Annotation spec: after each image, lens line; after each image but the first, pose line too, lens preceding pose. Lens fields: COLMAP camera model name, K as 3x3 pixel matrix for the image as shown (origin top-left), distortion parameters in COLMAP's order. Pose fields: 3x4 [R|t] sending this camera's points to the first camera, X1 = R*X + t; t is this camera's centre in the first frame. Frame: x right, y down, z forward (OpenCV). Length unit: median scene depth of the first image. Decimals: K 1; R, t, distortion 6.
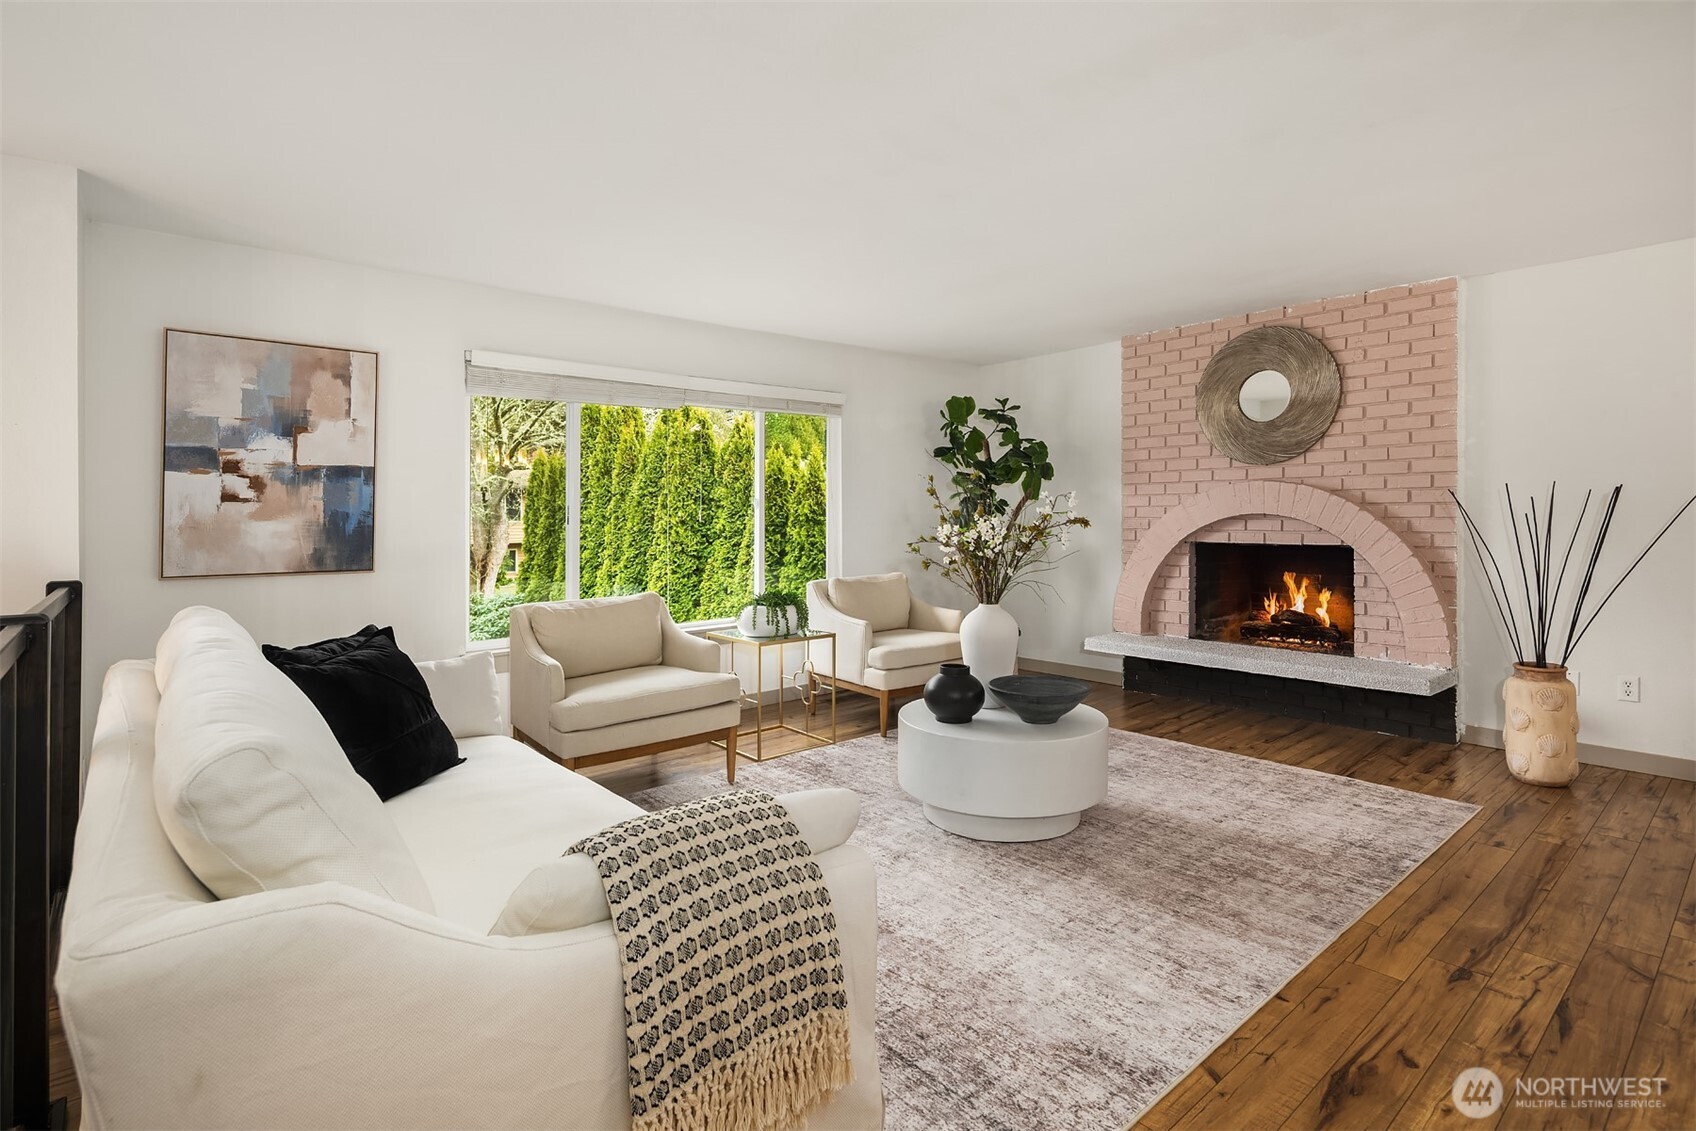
lens RADIAL K [[833.3, 0, 853.4], [0, 833.3, 513.3], [0, 0, 1]] dist [0.000652, -0.001767]
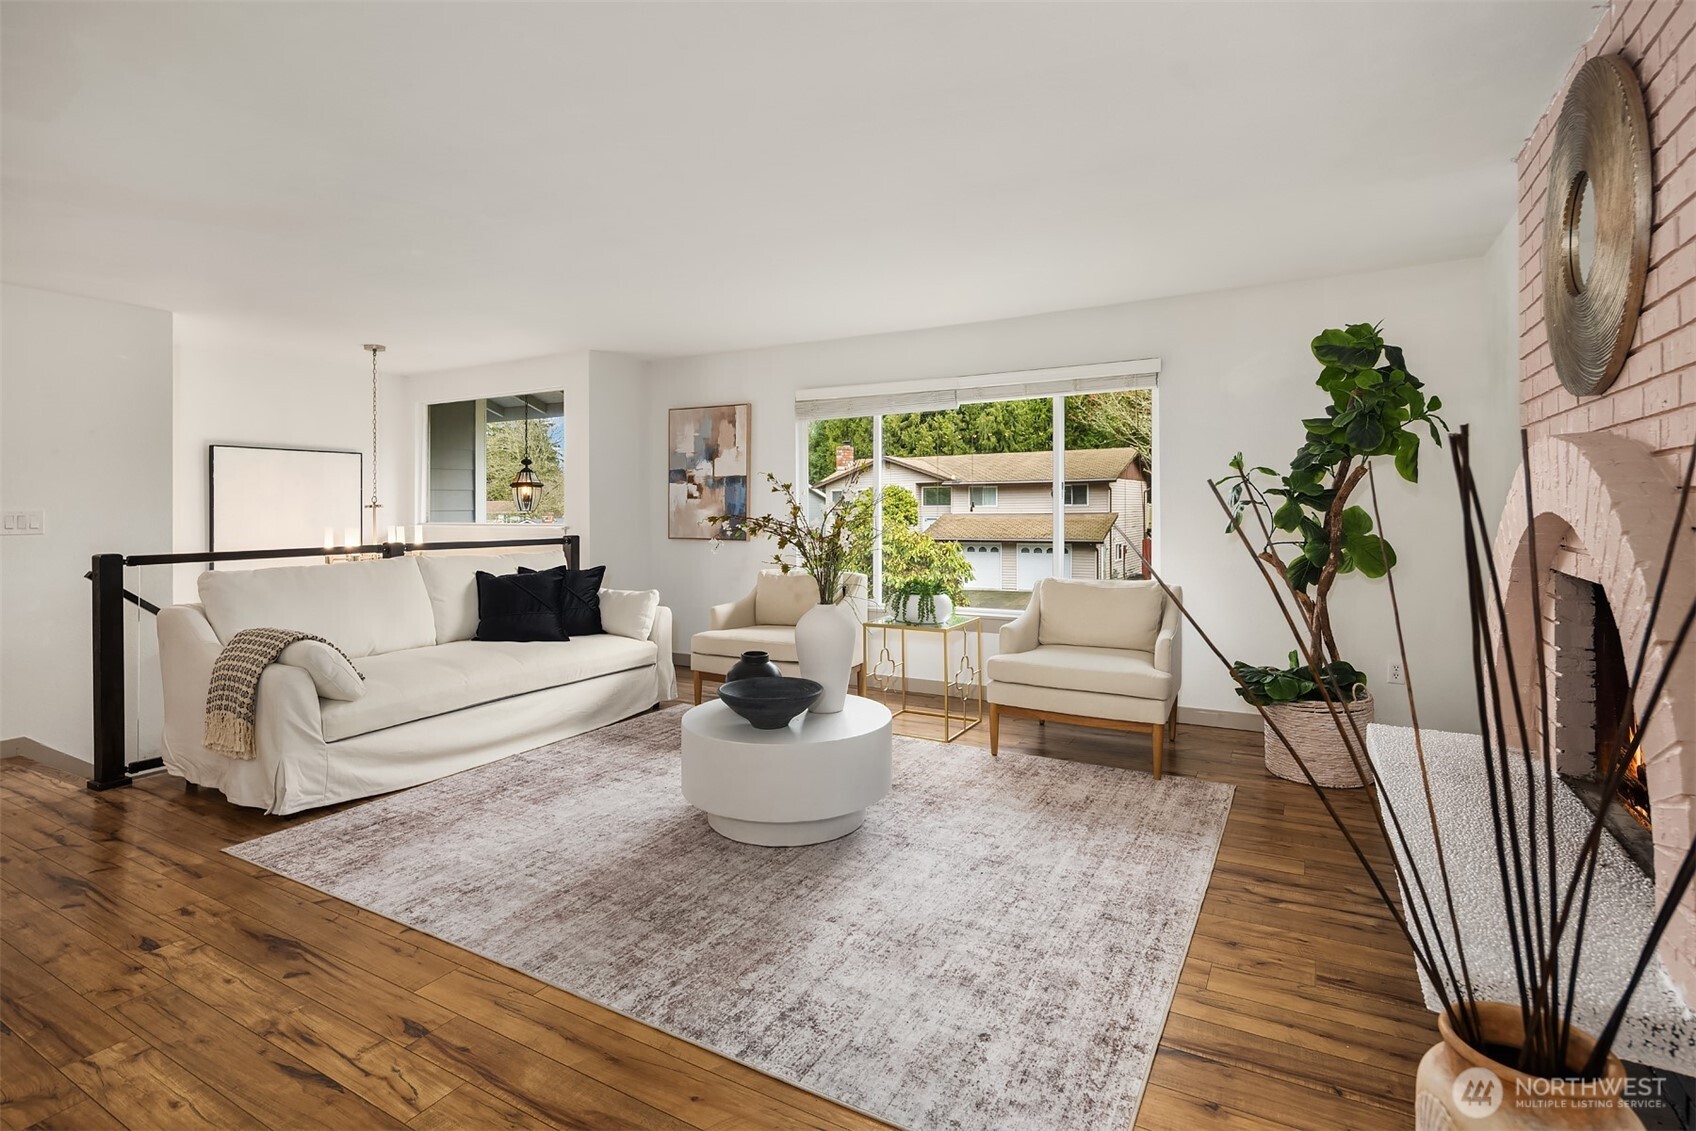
lens RADIAL K [[833.3, 0, 853.4], [0, 833.3, 513.3], [0, 0, 1]] dist [0.000652, -0.001767]
pose [[0.334773, 0.017376, -0.942138, 1.315464], [0.002166, 0.999813, 0.019209, -0.018776], [0.942296, -0.008471, 0.334673, 0.871972]]
